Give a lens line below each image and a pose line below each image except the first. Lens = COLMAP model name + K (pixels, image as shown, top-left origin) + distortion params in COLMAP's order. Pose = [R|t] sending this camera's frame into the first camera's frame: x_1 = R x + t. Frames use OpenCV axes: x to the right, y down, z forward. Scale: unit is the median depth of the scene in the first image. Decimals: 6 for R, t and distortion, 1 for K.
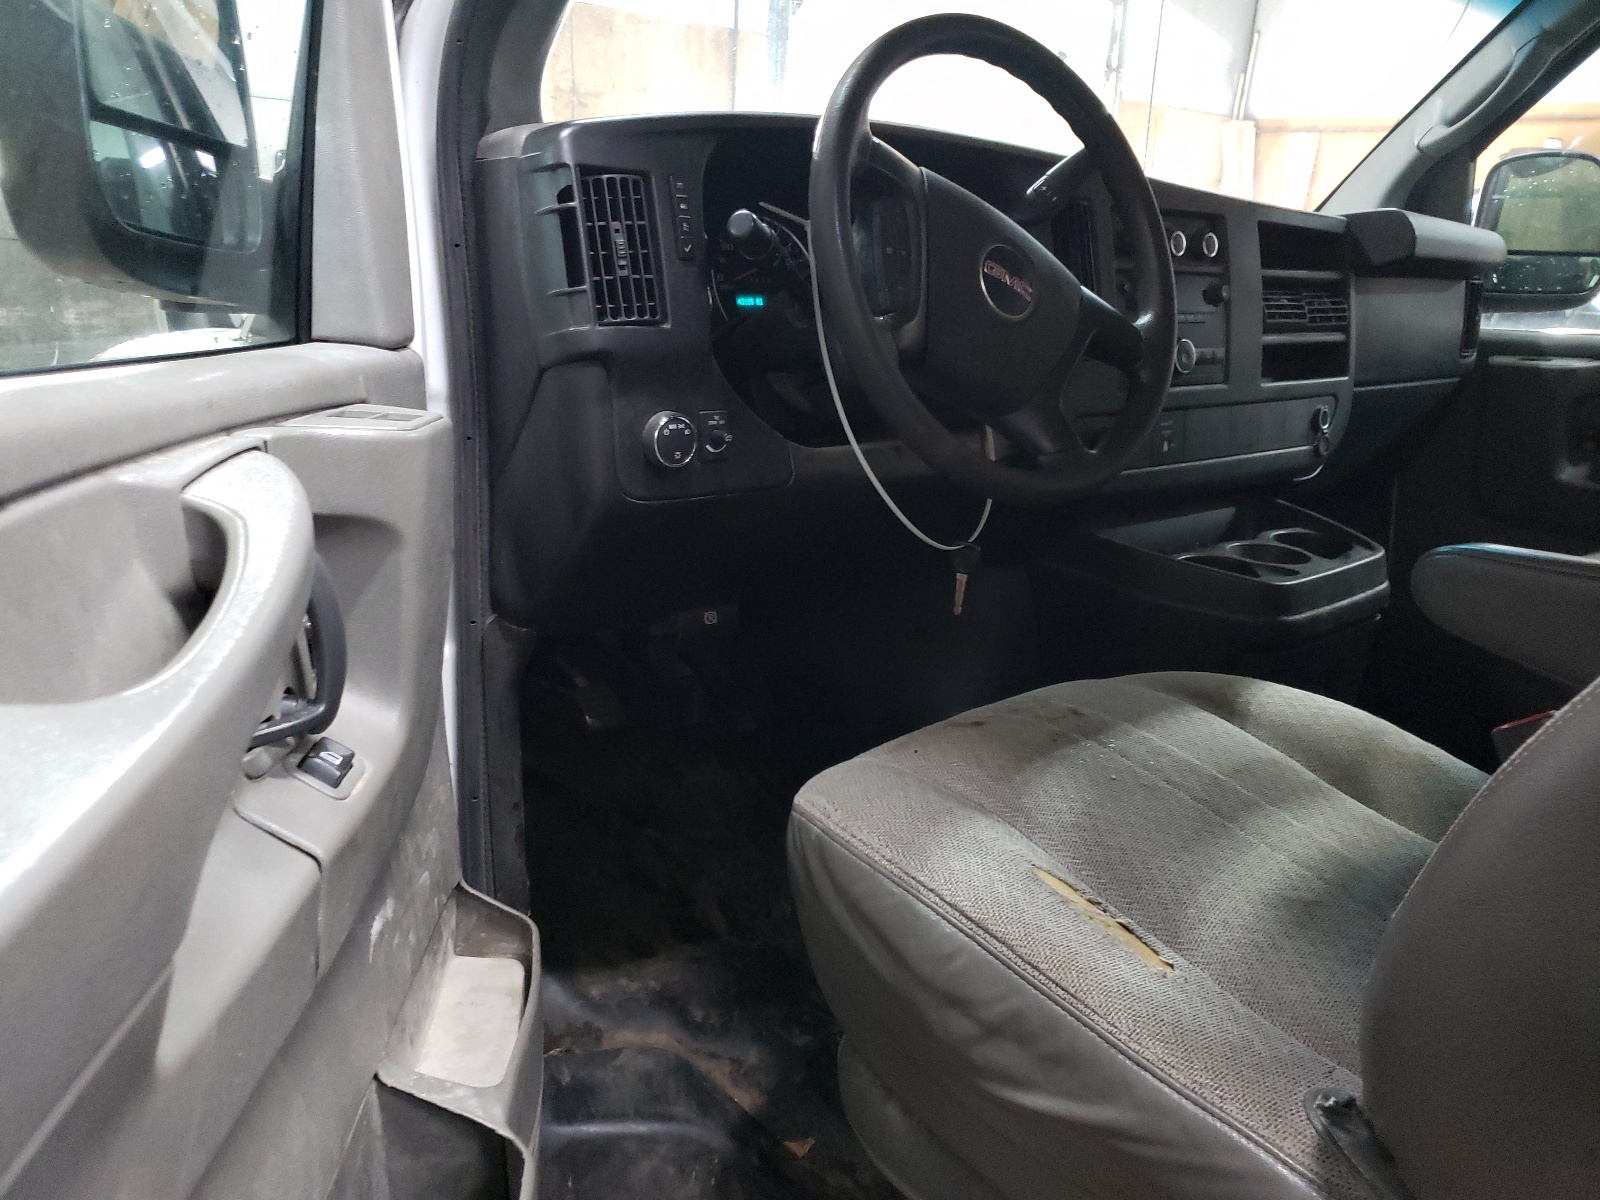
lens RADIAL K [[1238.6, 0, 799.8], [0, 1238.6, 585.0], [0, 0, 1]] dist [0.049659, 0.011597]
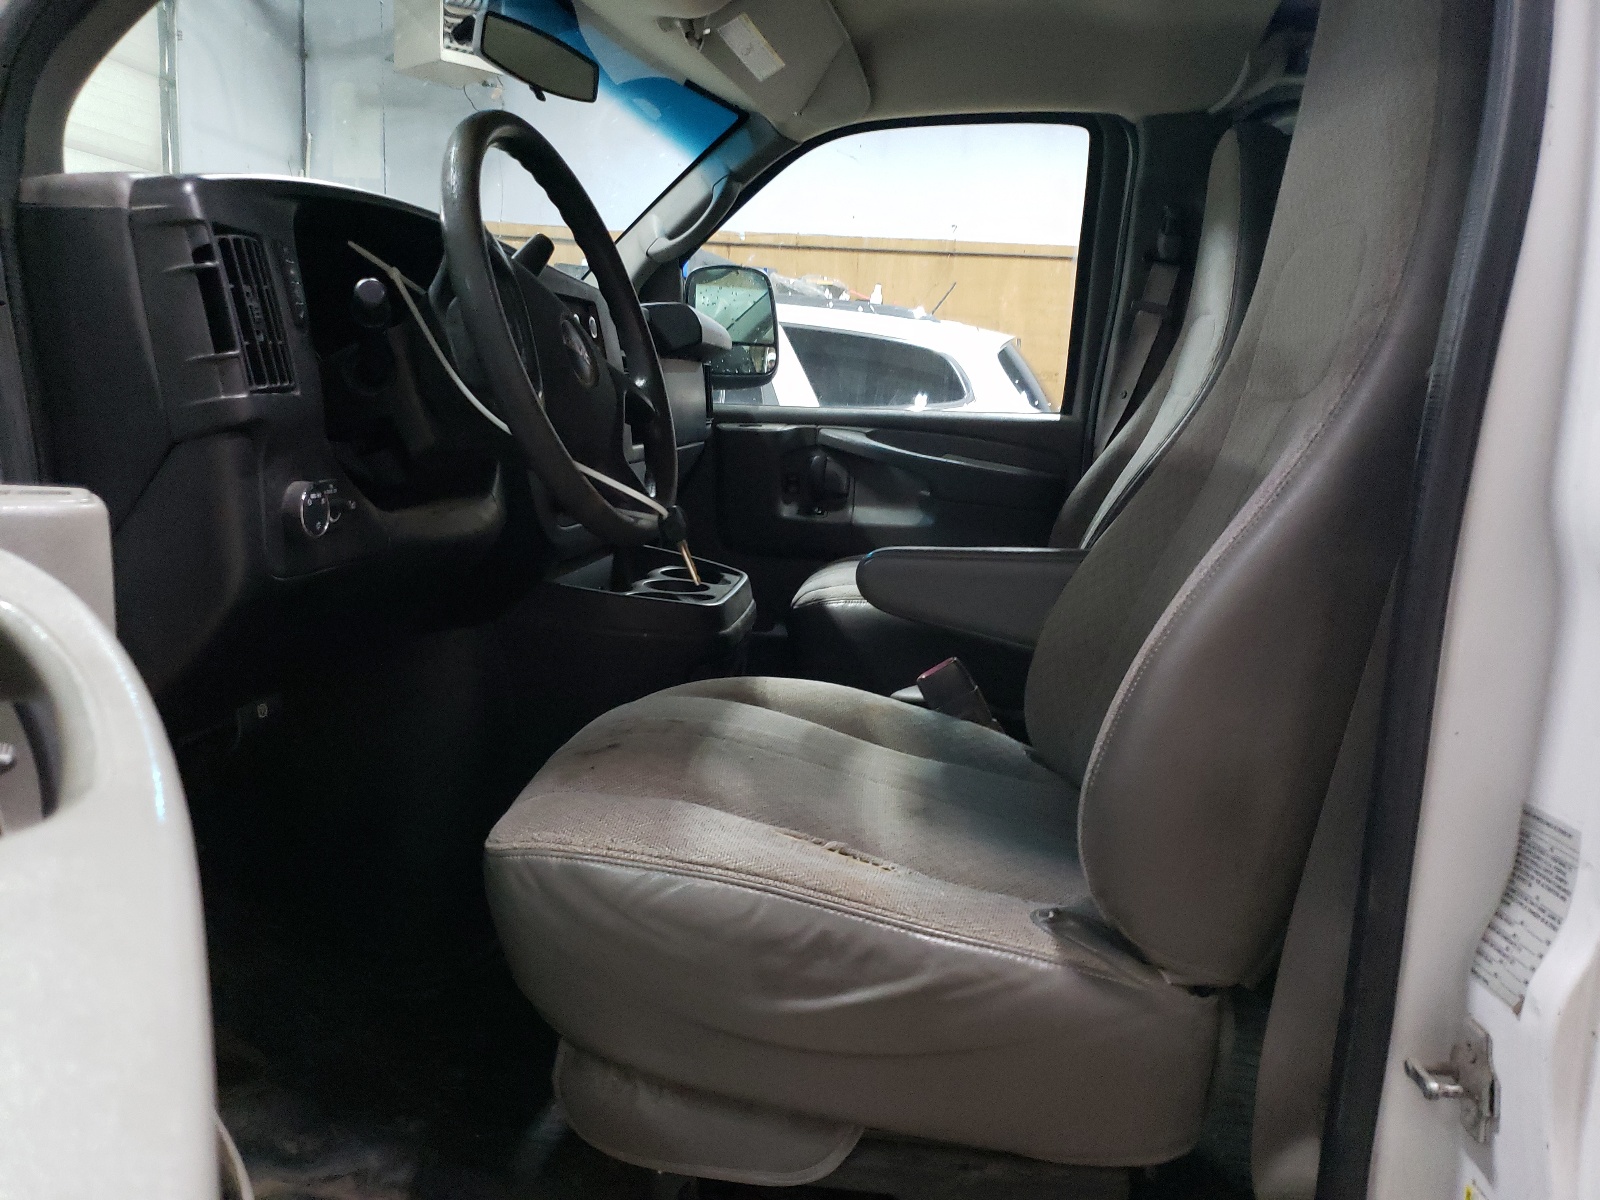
lens RADIAL K [[1205.1, 0, 800.0], [0, 1205.1, 600.0], [0, 0, 1]] dist [0.069531, 0.001049]
pose [[0.800437, -0.130152, 0.585116, -0.378179], [0.161321, 0.986901, -0.001162, 0.015030], [-0.577301, 0.095322, 0.810949, 0.018420]]
